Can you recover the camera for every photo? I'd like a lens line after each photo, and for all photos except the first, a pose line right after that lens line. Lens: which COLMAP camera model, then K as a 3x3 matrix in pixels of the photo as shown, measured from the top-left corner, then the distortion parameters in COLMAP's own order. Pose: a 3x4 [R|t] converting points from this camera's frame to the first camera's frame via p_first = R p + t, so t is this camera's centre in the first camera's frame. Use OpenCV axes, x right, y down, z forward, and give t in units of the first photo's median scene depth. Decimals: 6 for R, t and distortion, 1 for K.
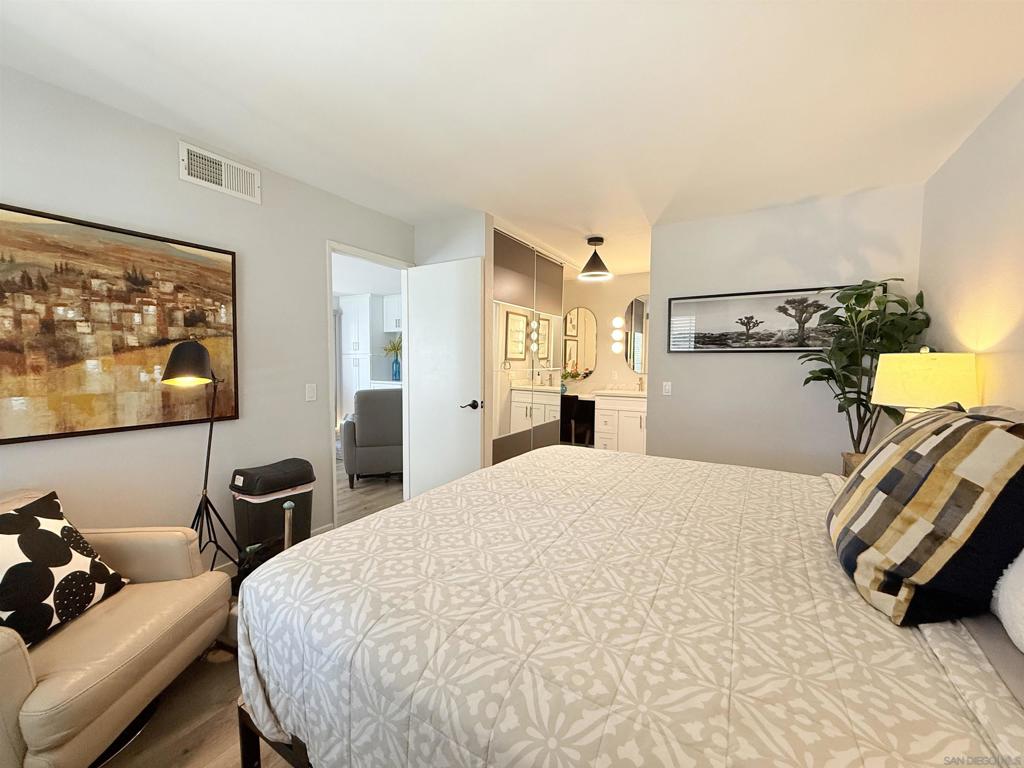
lens RADIAL K [[408.8, 0, 509.1], [0, 408.8, 383.3], [0, 0, 1]] dist [0.000717, 0.000314]
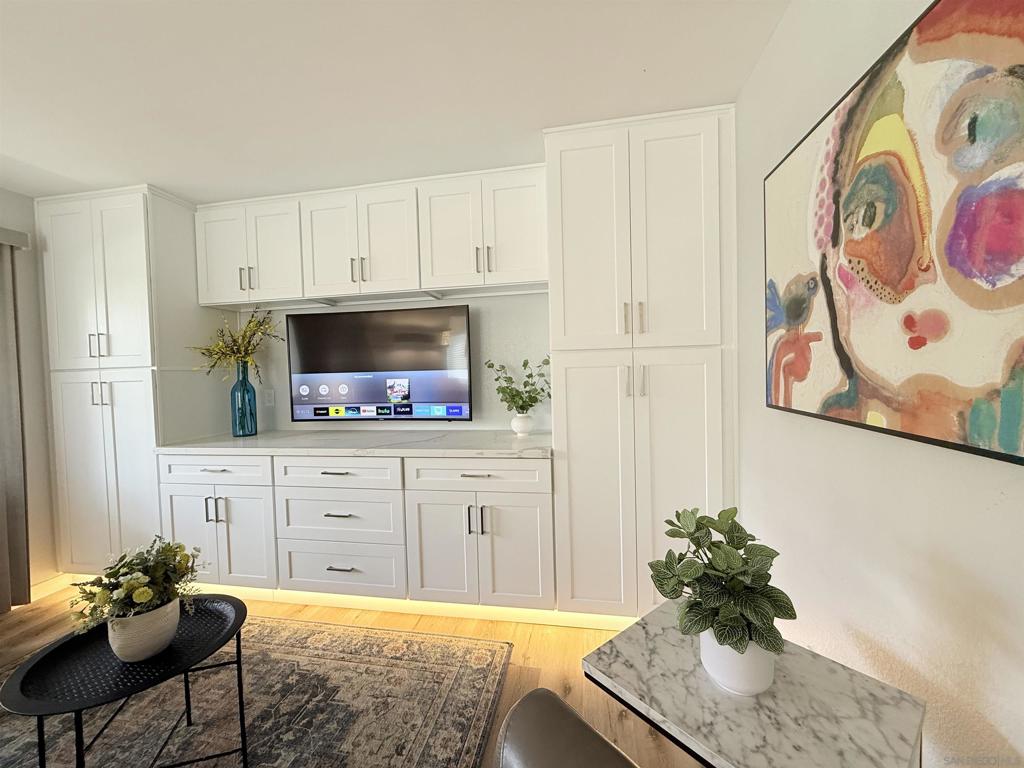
lens RADIAL K [[408.8, 0, 509.1], [0, 408.8, 383.3], [0, 0, 1]] dist [0.000717, 0.000314]
pose [[0.934357, -0.043318, 0.353694, -0.647068], [0.054033, 0.998329, -0.020472, -0.121320], [-0.352217, 0.038239, 0.935137, 2.022391]]
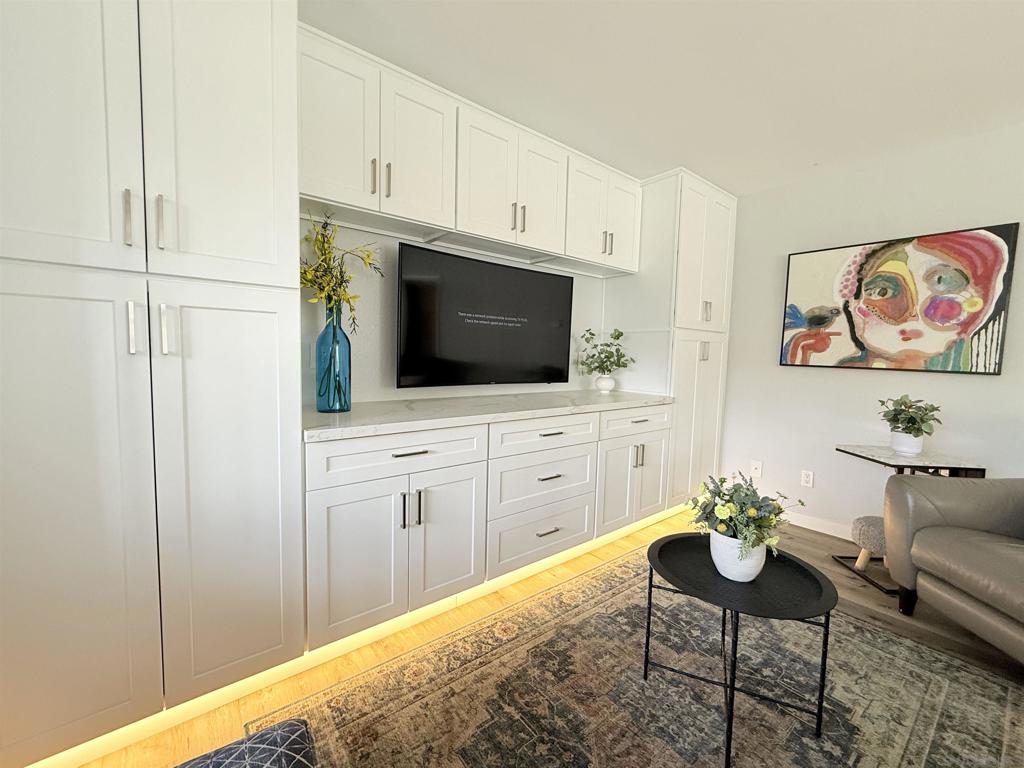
lens RADIAL K [[419.2, 0, 512.0], [0, 419.2, 384.0], [0, 0, 1]] dist [-0.000796, 0.000085]
pose [[0.338888, -0.068842, 0.938305, -1.689365], [0.030296, 0.997601, 0.062251, -0.126762], [-0.940339, 0.007331, 0.340160, 2.902023]]
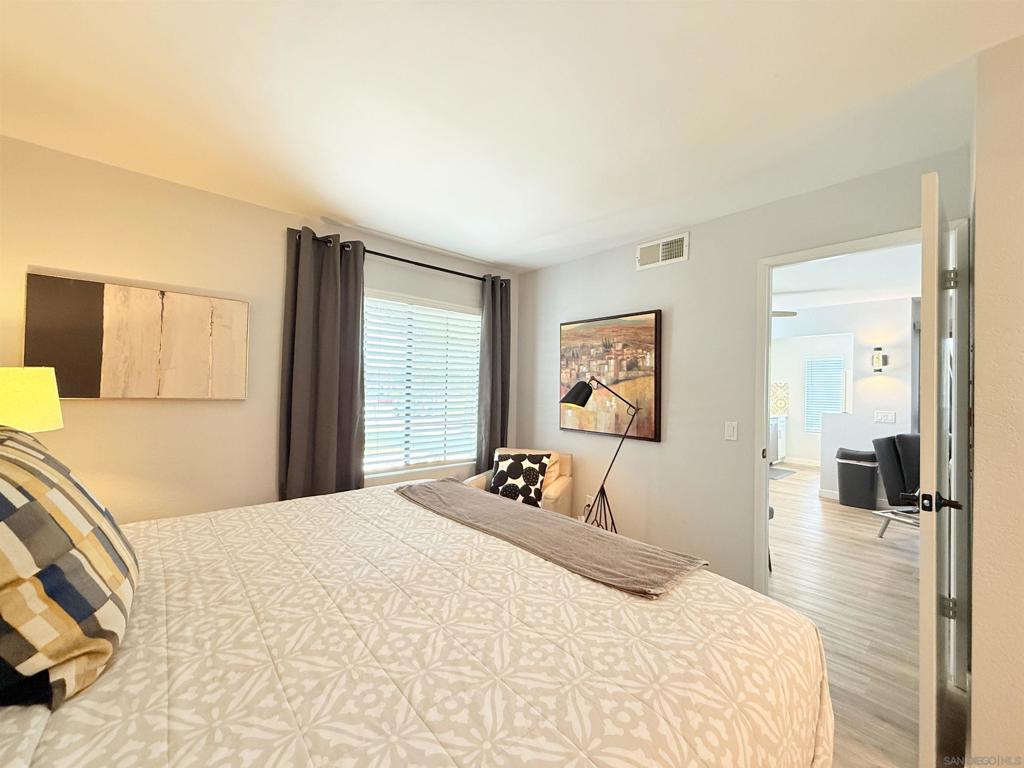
lens RADIAL K [[411.2, 0, 510.1], [0, 411.2, 381.8], [0, 0, 1]] dist [0.001245, 0.000260]
pose [[-0.303273, -0.029552, -0.952445, 0.743048], [-0.078295, 0.996912, -0.006001, -0.058705], [0.949682, 0.072752, -0.304651, 1.063022]]
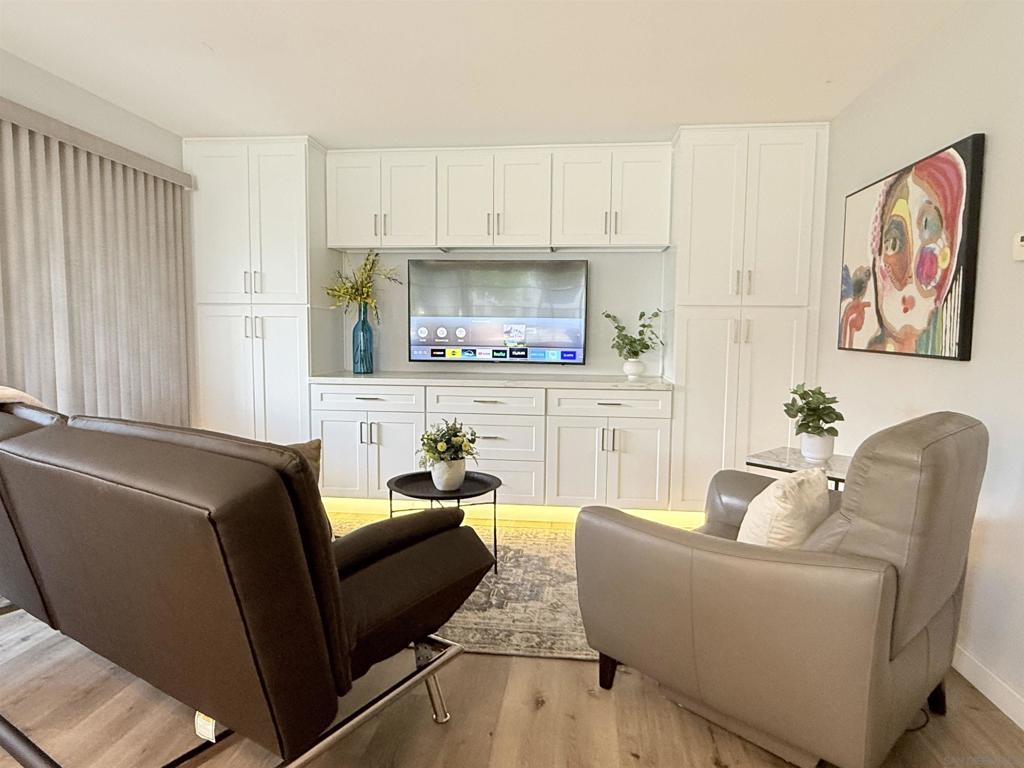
lens RADIAL K [[618.6, 0, 512.0], [0, 618.6, 384.0], [0, 0, 1]] dist [0.000904, 0.004558]
pose [[0.905828, -0.033543, 0.422316, -1.415154], [0.019256, 0.999090, 0.038052, -0.059815], [-0.423208, -0.026337, 0.905650, 1.440209]]
